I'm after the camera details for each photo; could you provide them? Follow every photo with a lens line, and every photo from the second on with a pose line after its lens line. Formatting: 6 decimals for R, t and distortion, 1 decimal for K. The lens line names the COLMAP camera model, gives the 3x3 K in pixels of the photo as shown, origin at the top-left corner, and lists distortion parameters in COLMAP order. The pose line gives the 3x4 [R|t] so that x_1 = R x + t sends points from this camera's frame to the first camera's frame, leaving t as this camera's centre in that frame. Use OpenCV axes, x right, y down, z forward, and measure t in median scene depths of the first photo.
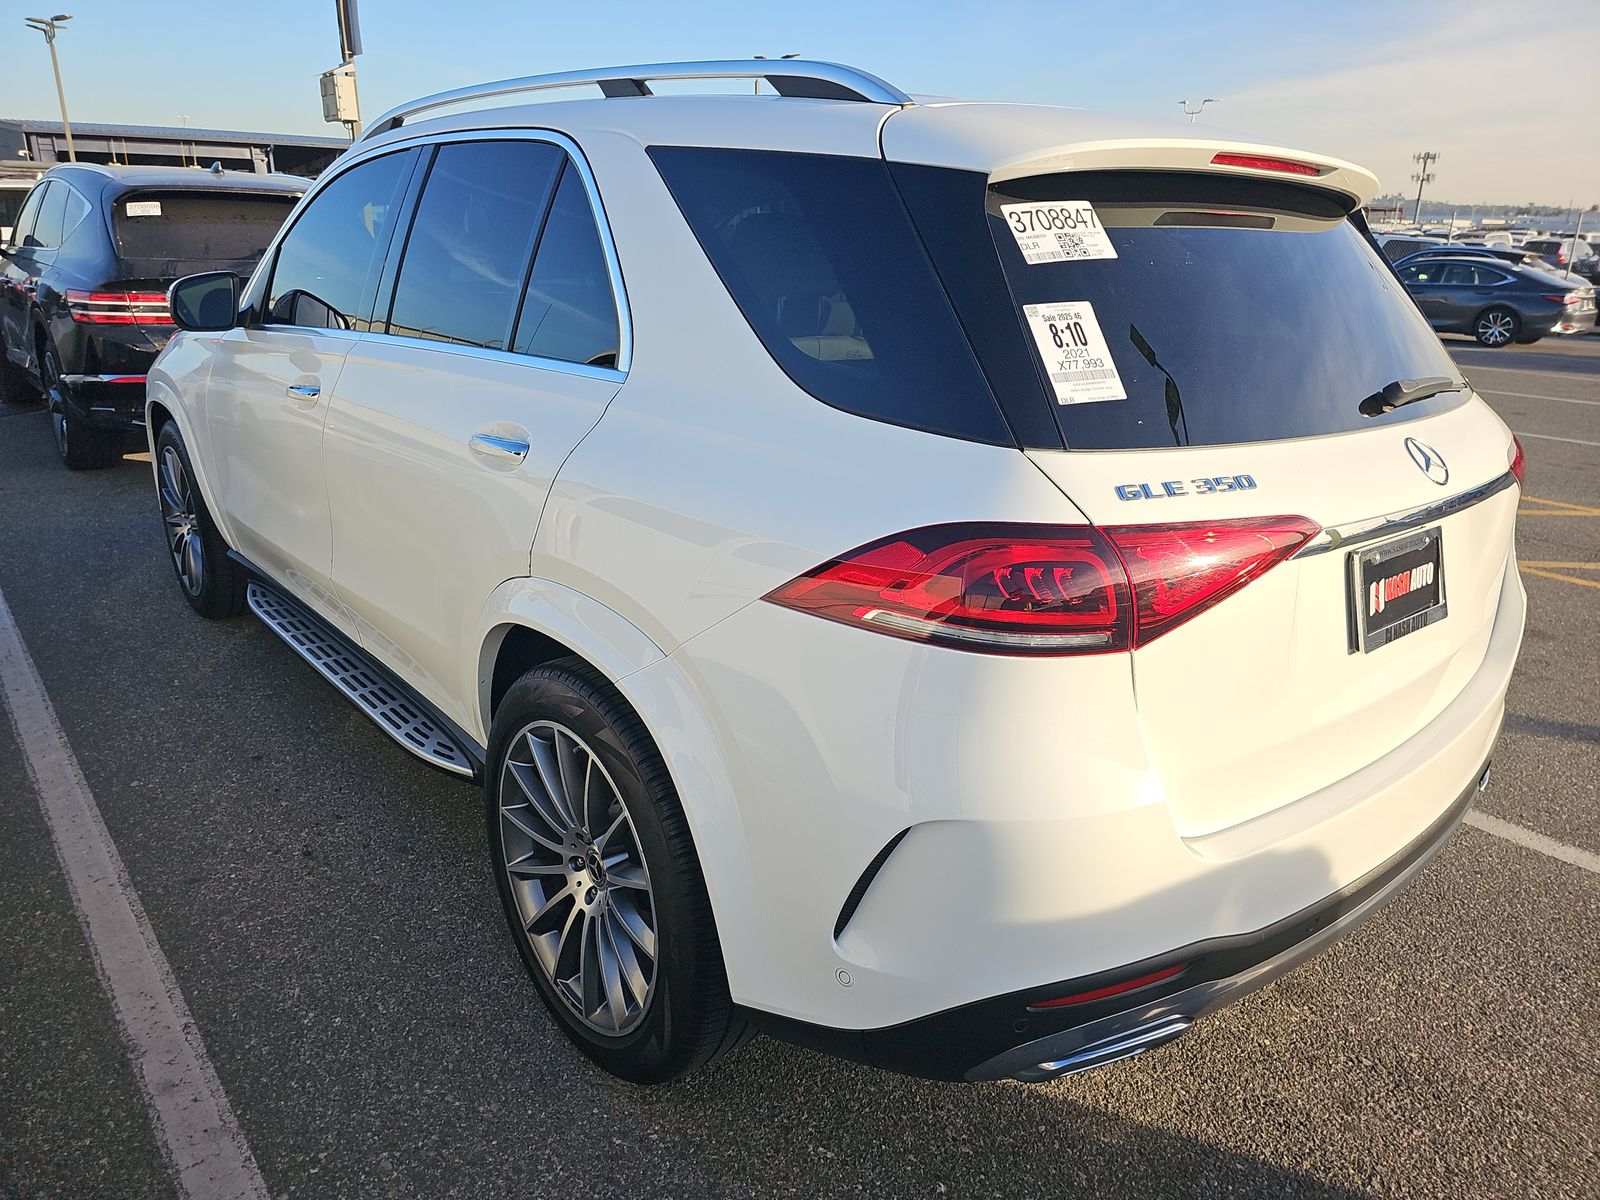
lens RADIAL K [[1057.1, 0, 799.6], [0, 1057.1, 594.3], [0, 0, 1]] dist [0.028206, -0.041992]
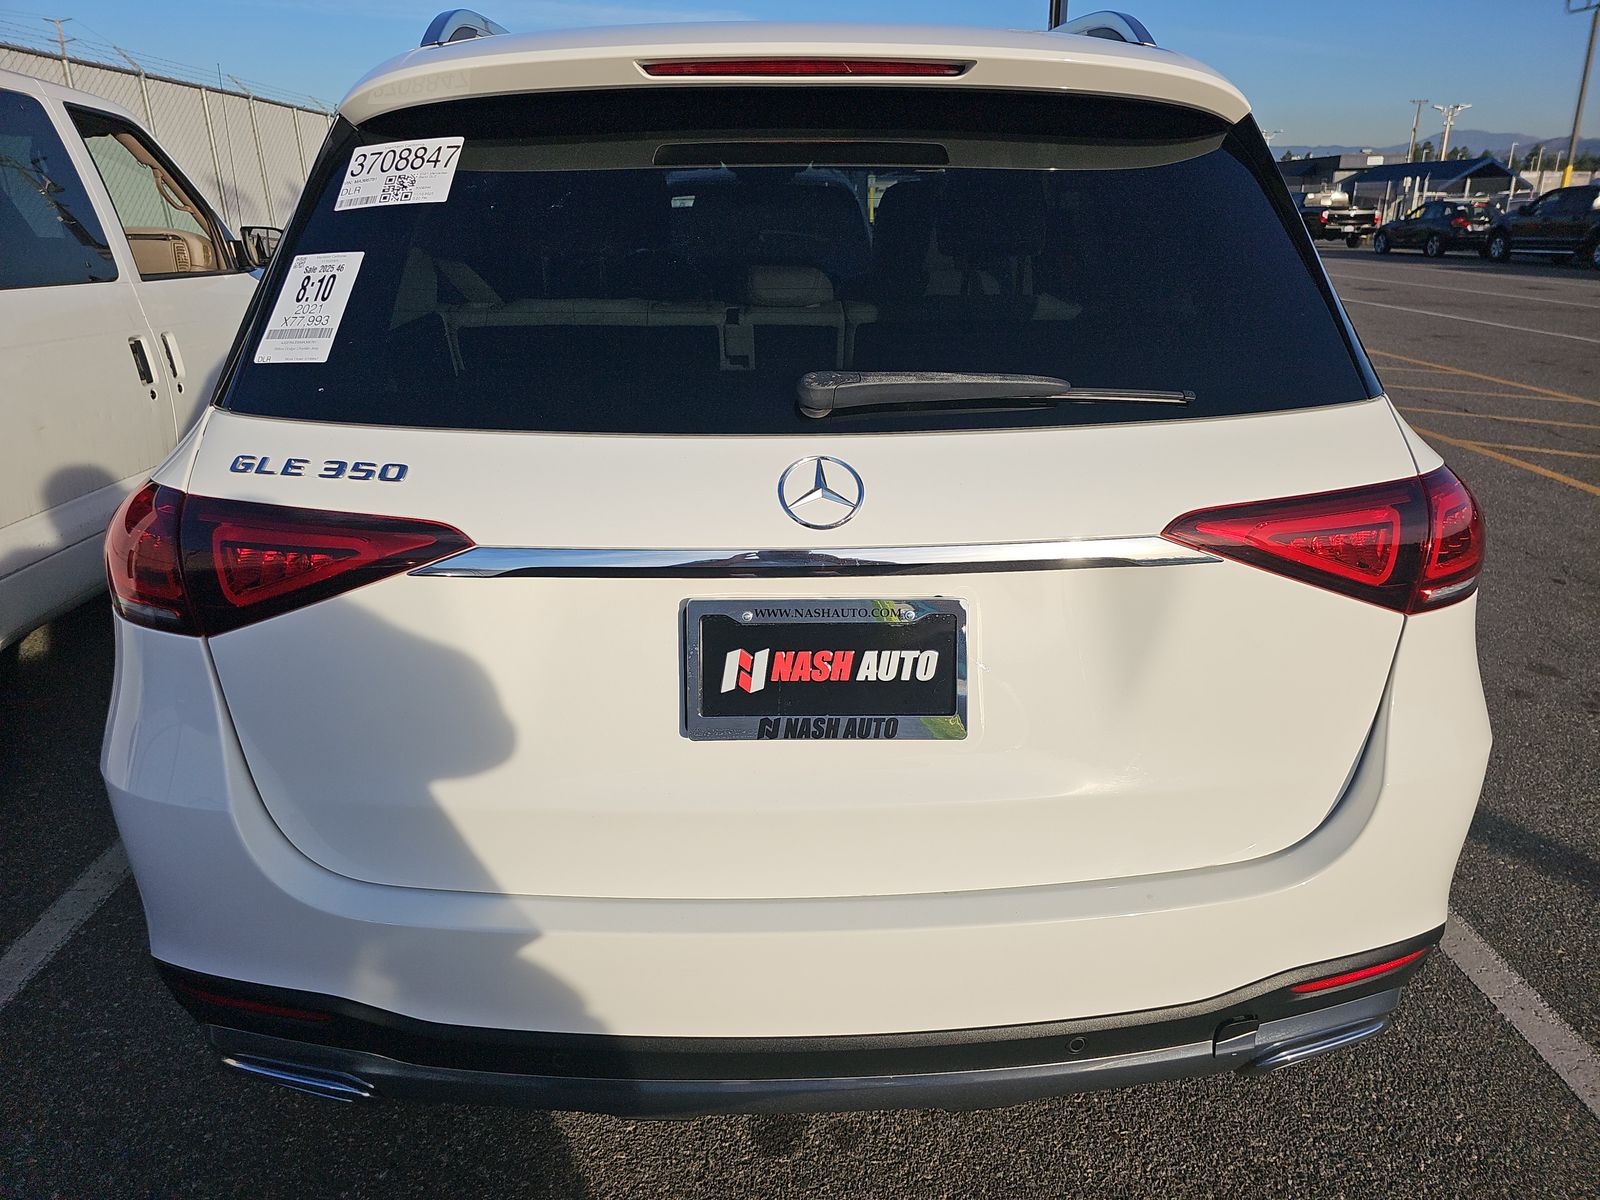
lens RADIAL K [[1057.1, 0, 798.6], [0, 1057.1, 609.2], [0, 0, 1]] dist [0.028206, -0.041992]
pose [[0.796050, 0.185057, -0.576246, 1.144163], [-0.171562, 0.982051, 0.078376, -0.118311], [0.580406, 0.036471, 0.813510, 0.513837]]
